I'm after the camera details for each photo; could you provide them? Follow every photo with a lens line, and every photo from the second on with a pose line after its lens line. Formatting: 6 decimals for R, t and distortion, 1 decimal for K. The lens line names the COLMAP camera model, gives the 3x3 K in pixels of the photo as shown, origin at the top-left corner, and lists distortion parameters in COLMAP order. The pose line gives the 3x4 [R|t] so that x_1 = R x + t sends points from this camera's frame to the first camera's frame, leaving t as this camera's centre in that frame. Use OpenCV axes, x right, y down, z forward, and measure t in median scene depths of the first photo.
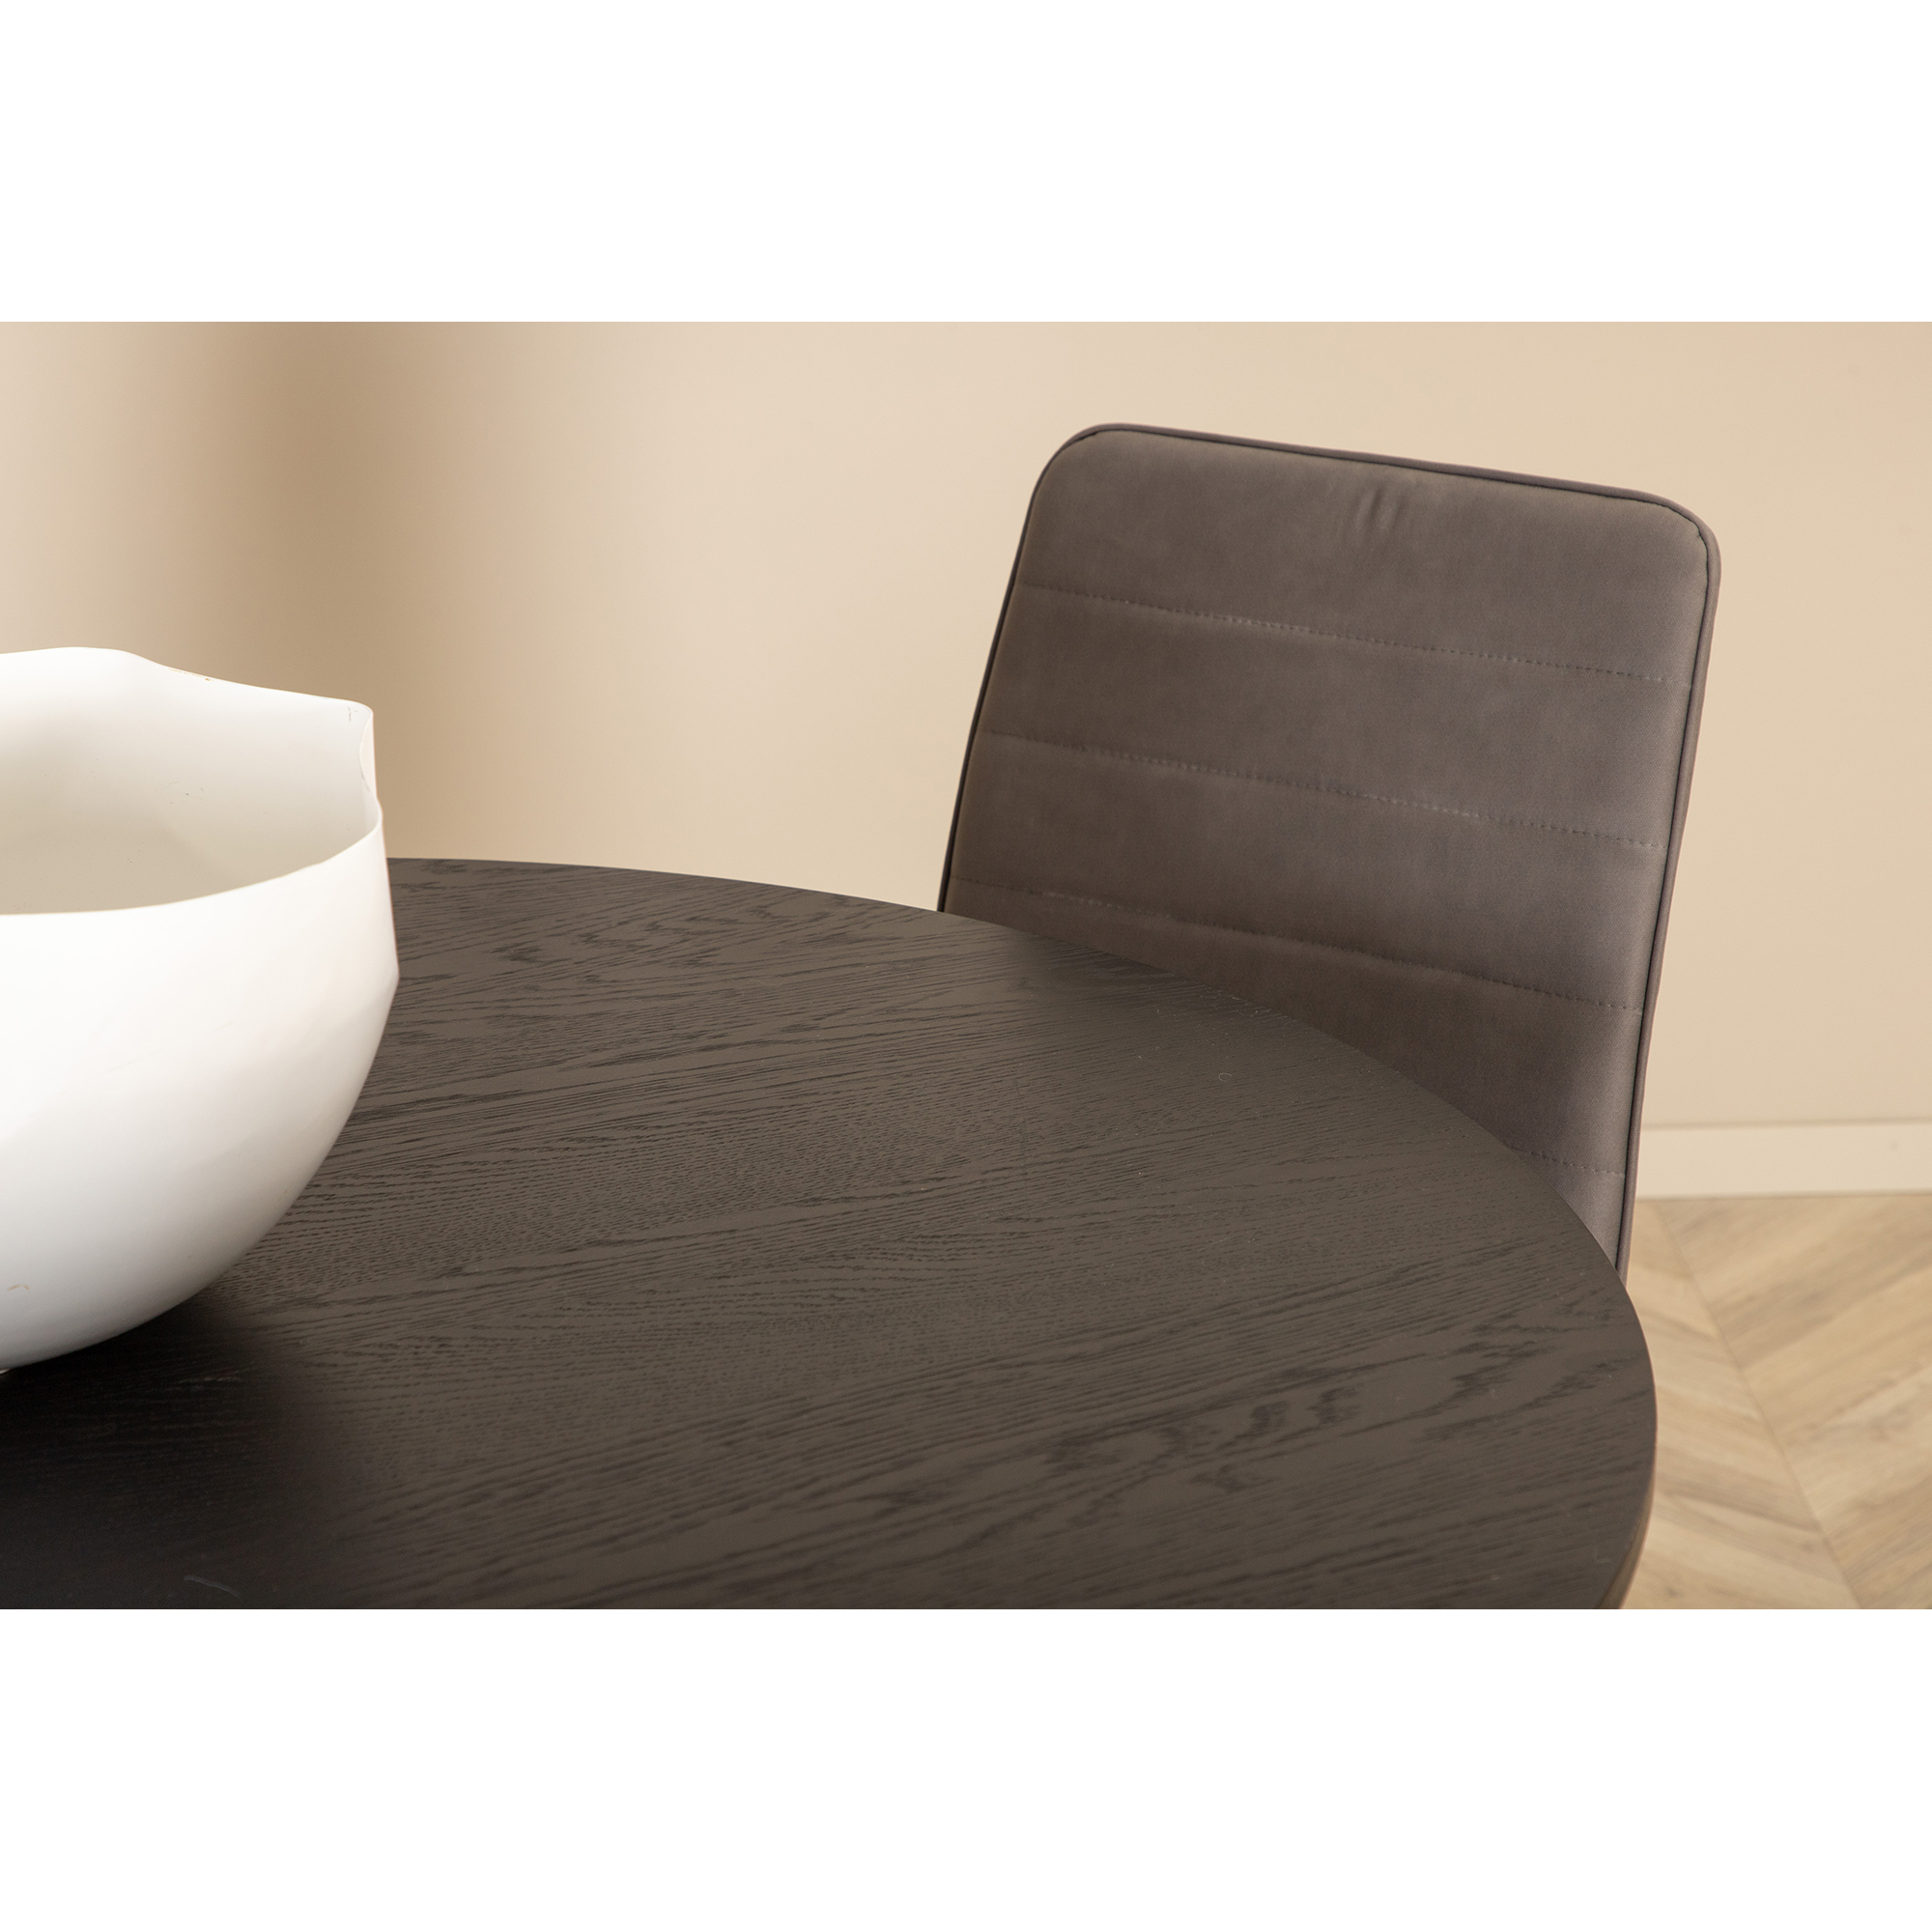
lens RADIAL K [[4513.3, 0, 966.0], [0, 4513.3, 966.0], [0, 0, 1]] dist [0.050858, -0.146971]
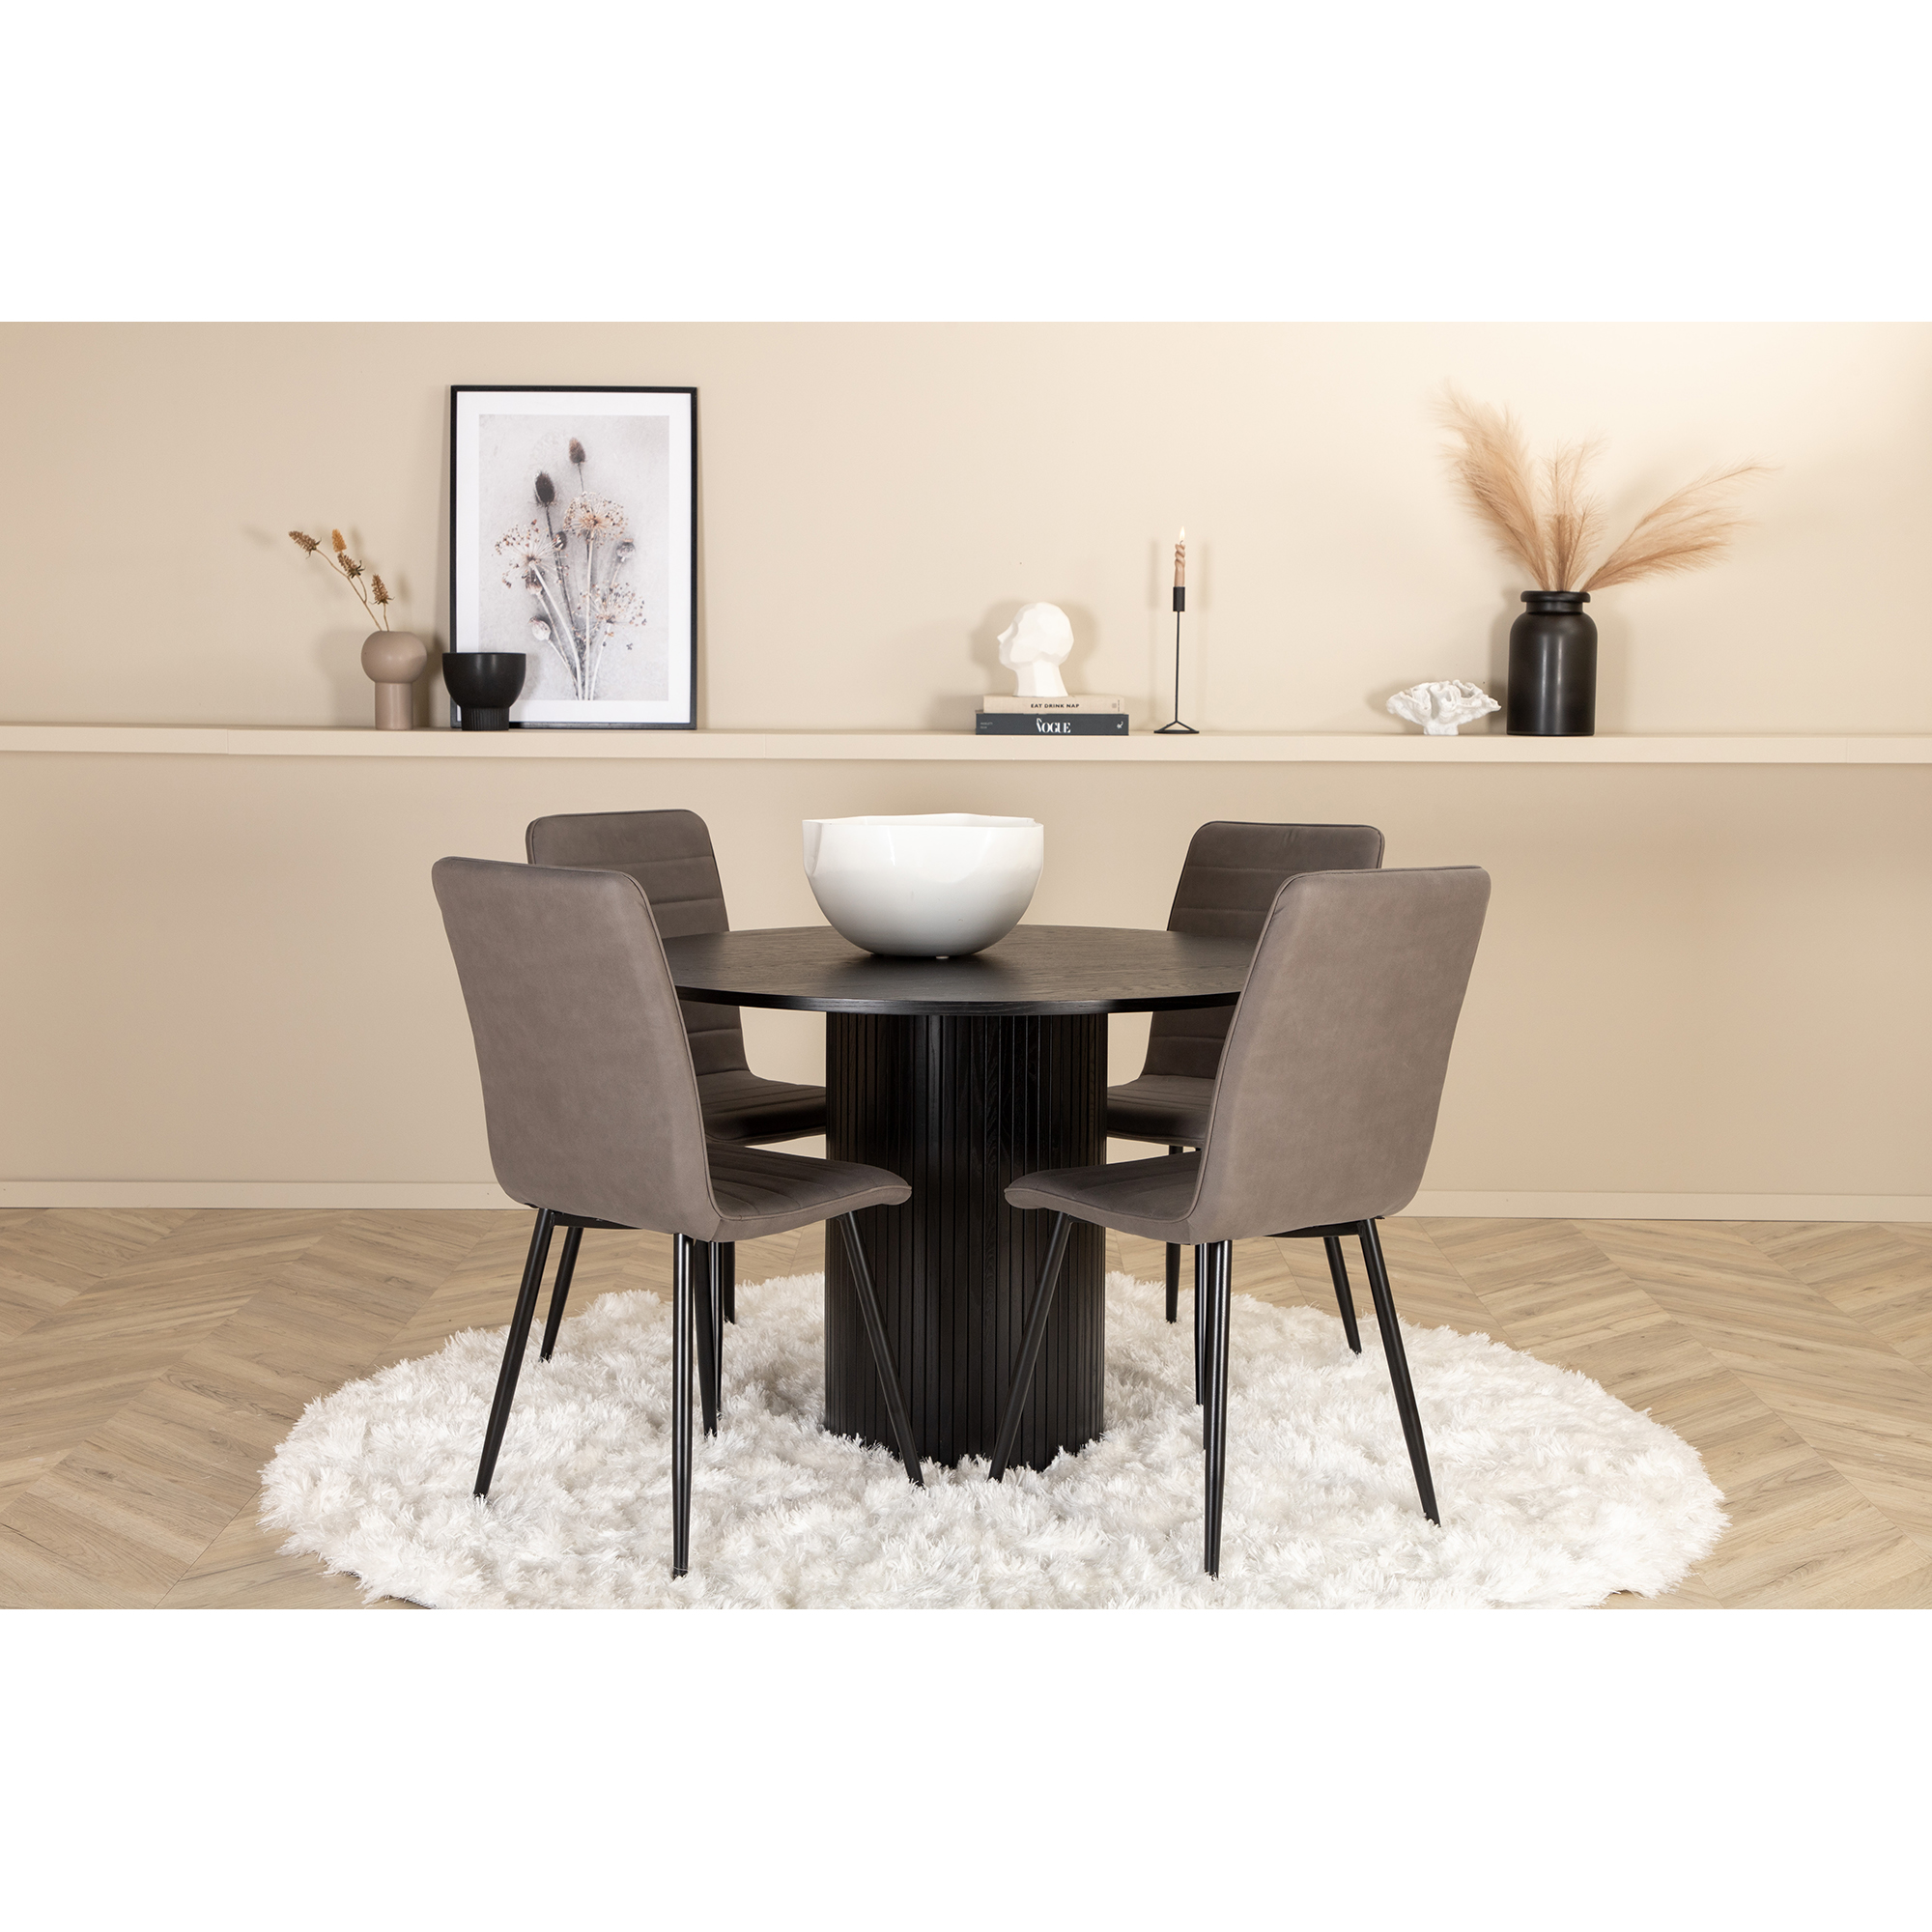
lens RADIAL K [[2735.3, 0, 966.0], [0, 2735.3, 966.0], [0, 0, 1]] dist [-0.001653, 0.016786]
pose [[0.998137, 0.018391, -0.058180, -0.036652], [-0.030975, 0.974225, -0.223444, 0.506964], [0.052571, 0.224829, 0.972979, -1.114748]]
